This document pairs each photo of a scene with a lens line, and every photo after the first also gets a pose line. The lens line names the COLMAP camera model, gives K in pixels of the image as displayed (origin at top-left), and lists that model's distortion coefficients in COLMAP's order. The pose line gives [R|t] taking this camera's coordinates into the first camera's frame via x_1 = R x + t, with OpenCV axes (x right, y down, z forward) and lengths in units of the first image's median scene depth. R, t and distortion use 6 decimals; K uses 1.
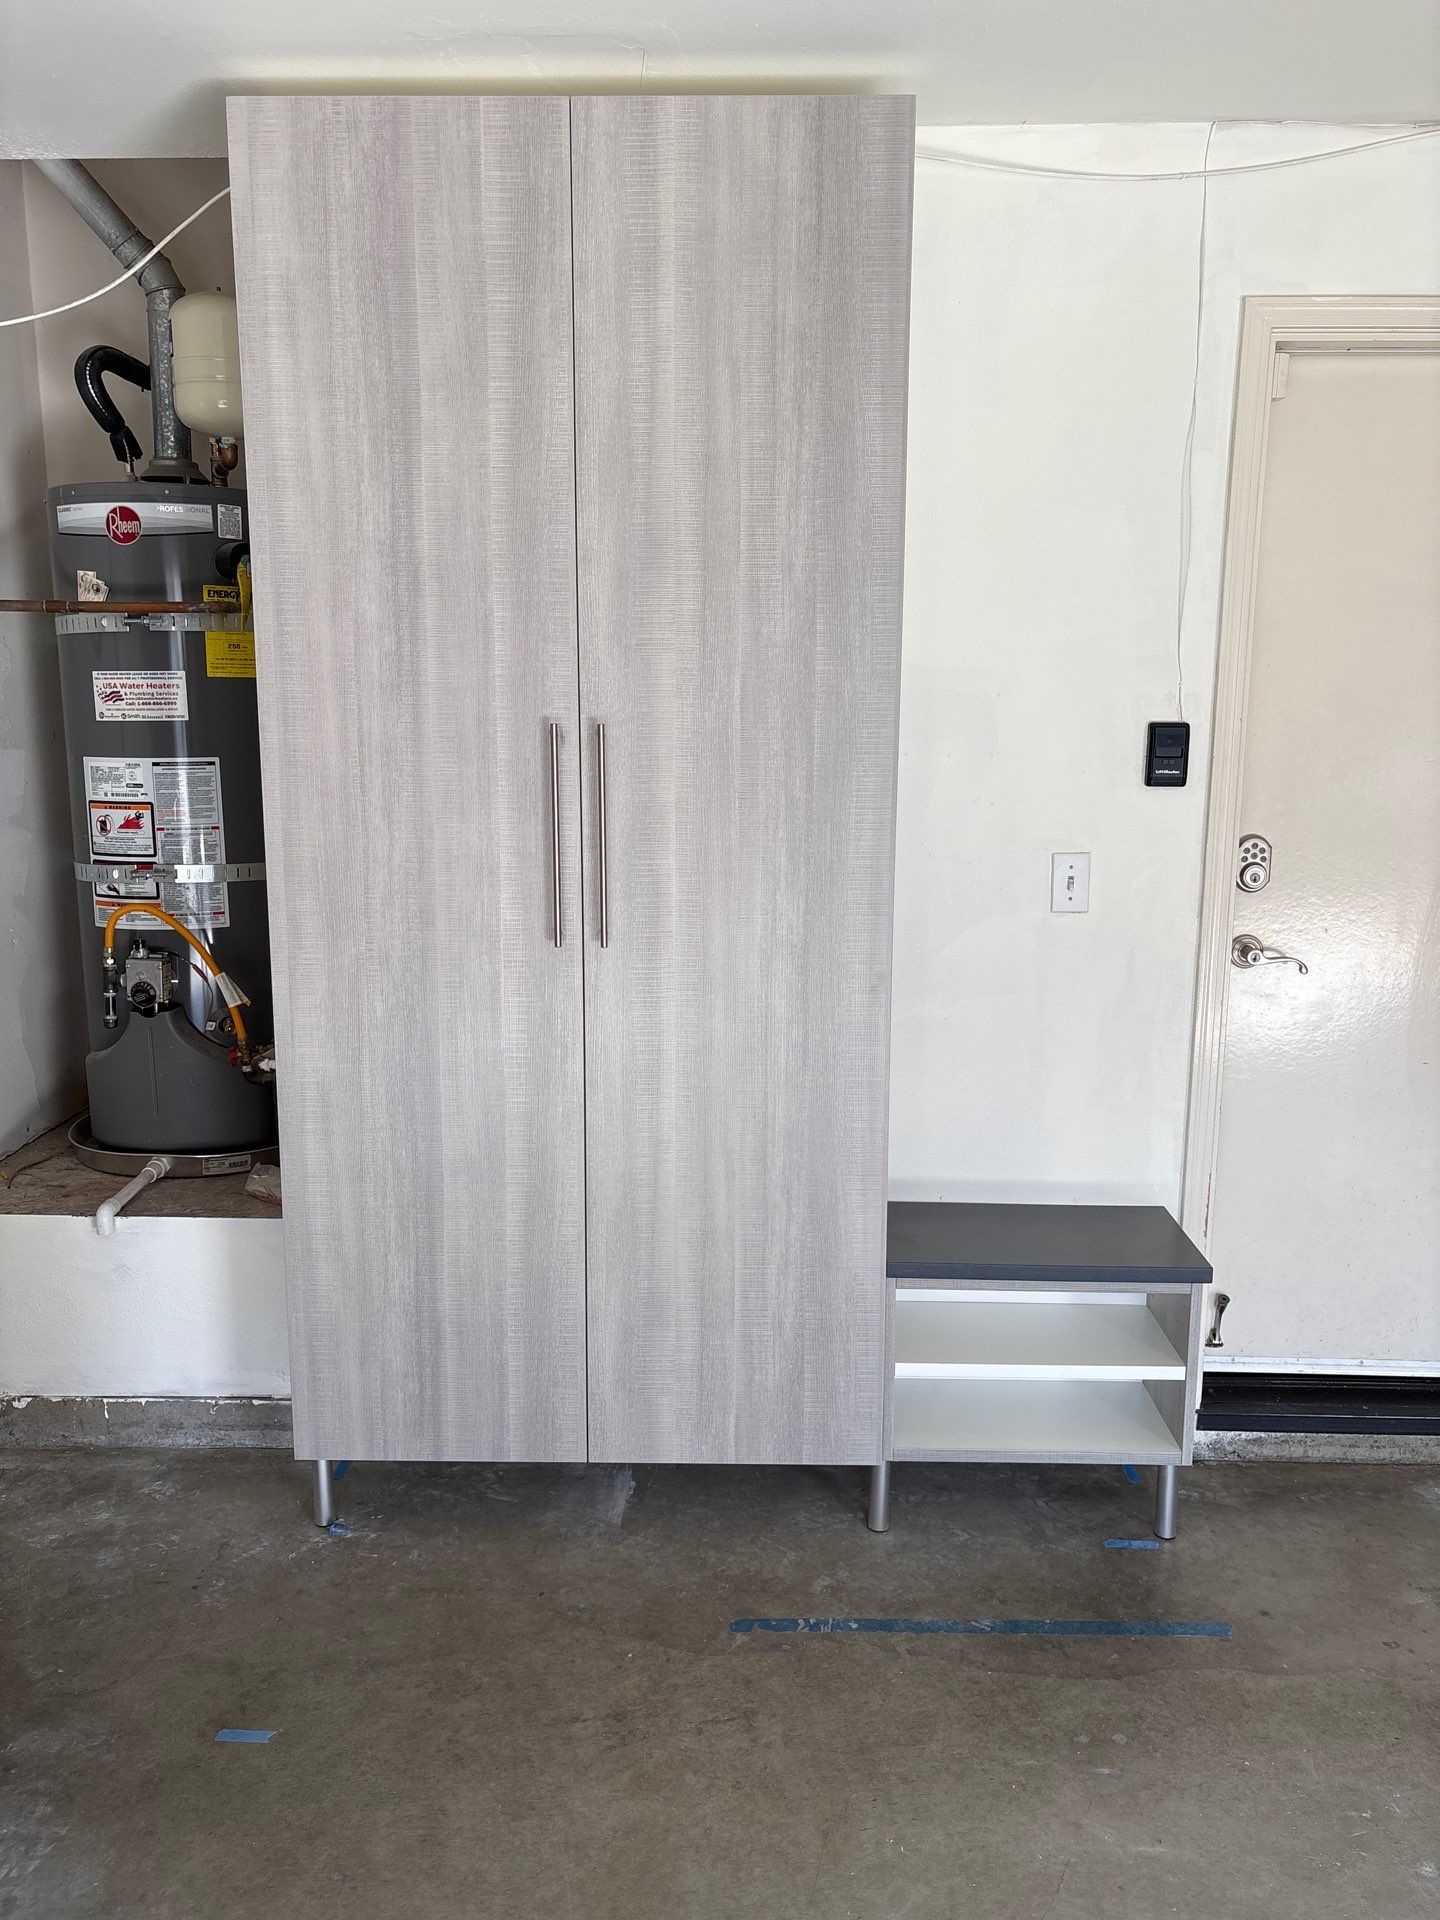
lens RADIAL K [[1445.1, 0, 720.0], [0, 1445.1, 960.0], [0, 0, 1]] dist [0.056301, -0.071374]
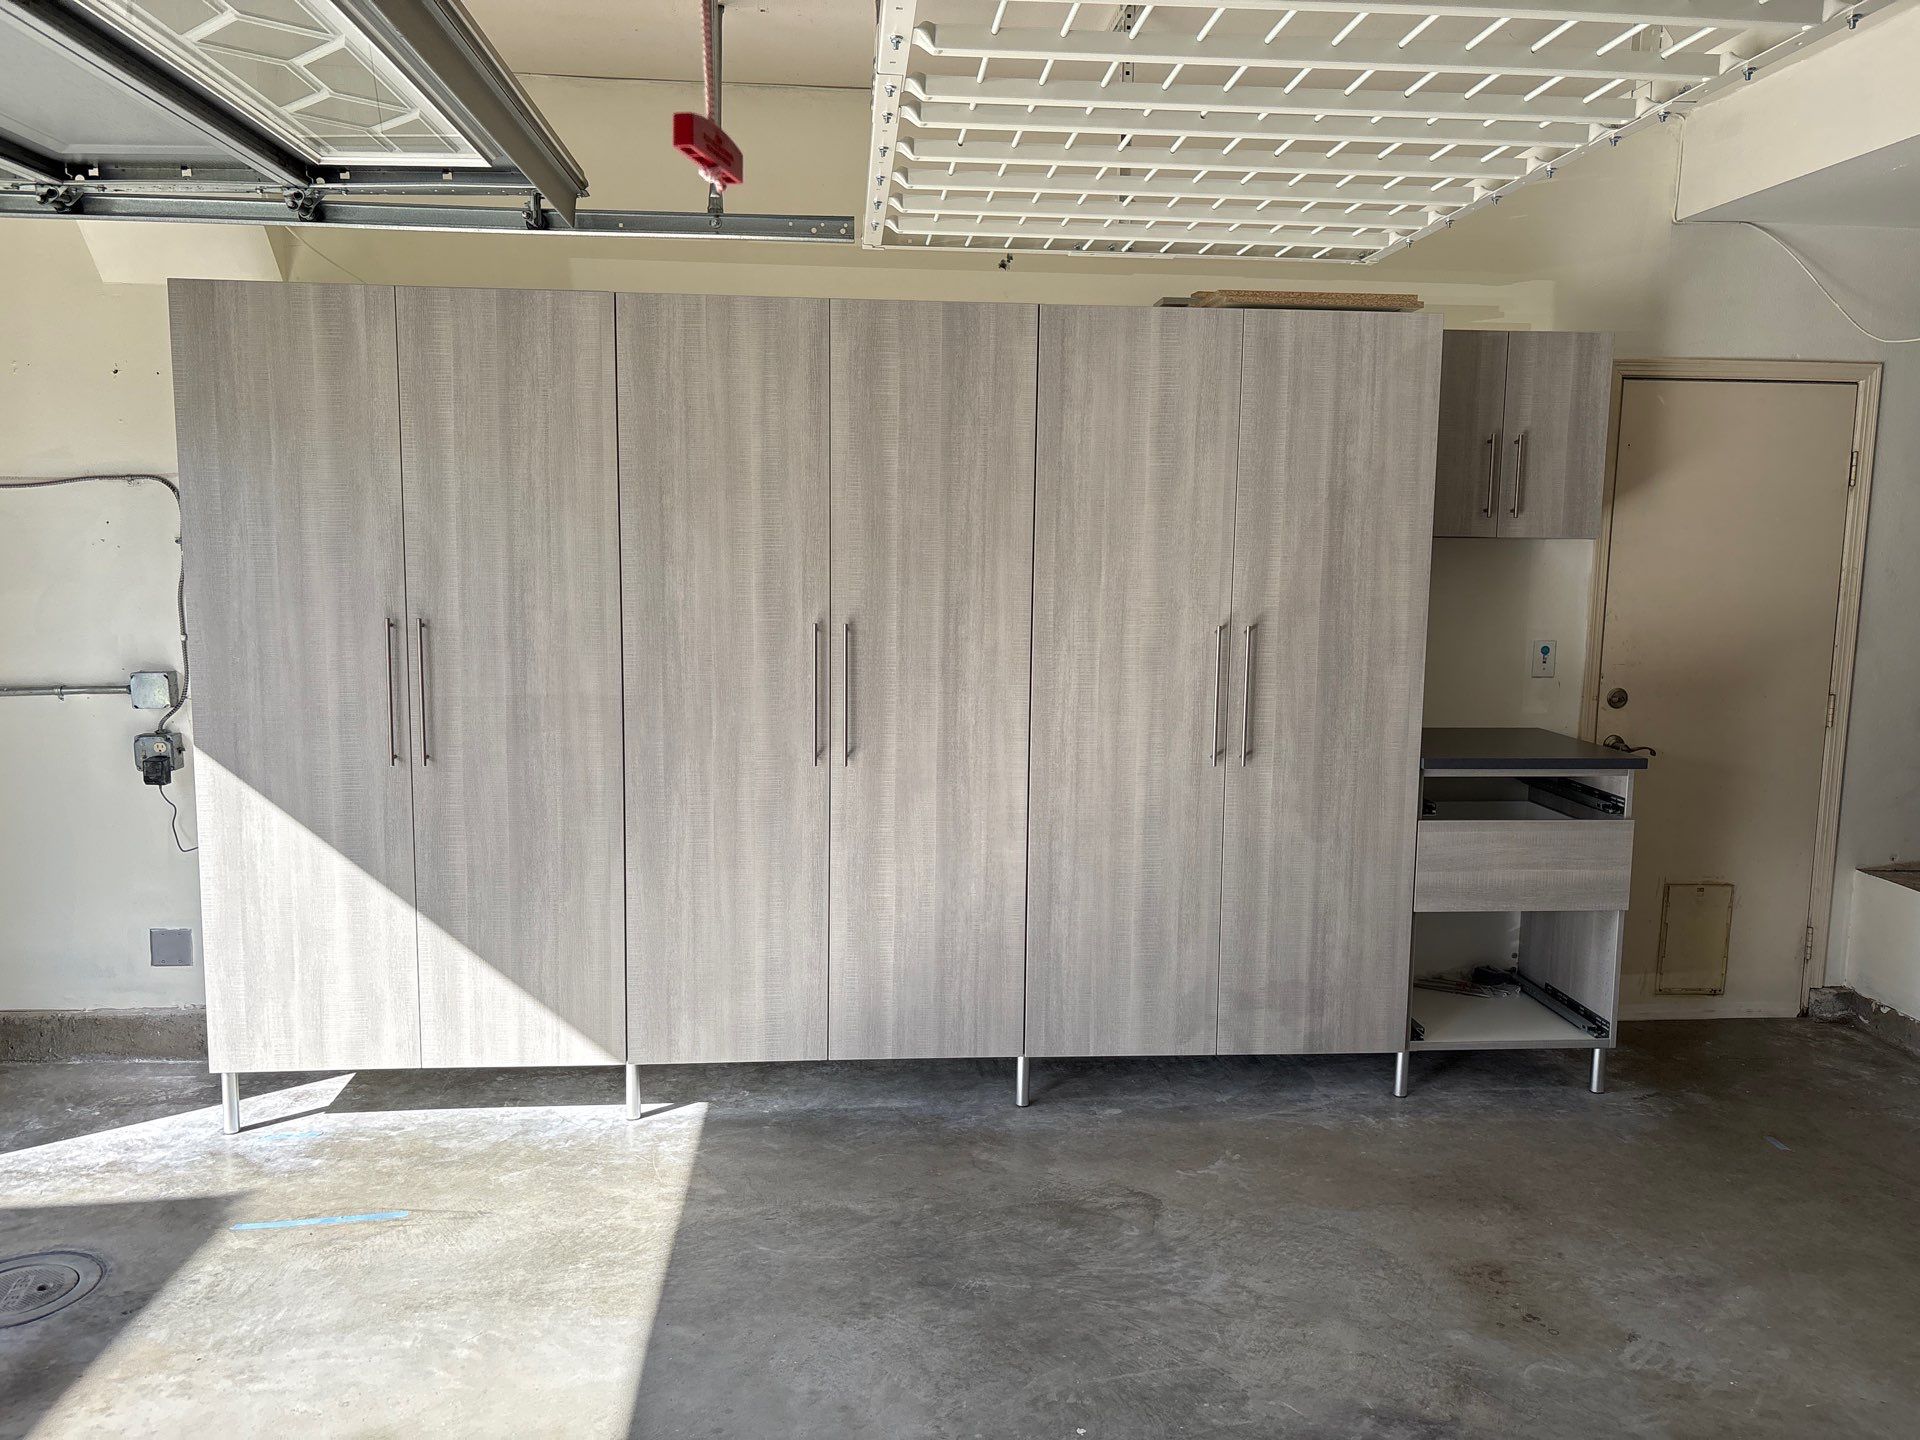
lens RADIAL K [[1445.1, 0, 960.0], [0, 1445.1, 720.0], [0, 0, 1]] dist [0.056301, -0.071374]
pose [[0.094608, 0.127103, -0.987367, 1.099635], [-0.185183, 0.976752, 0.107992, 0.026226], [0.978139, 0.172627, 0.115946, -0.214662]]
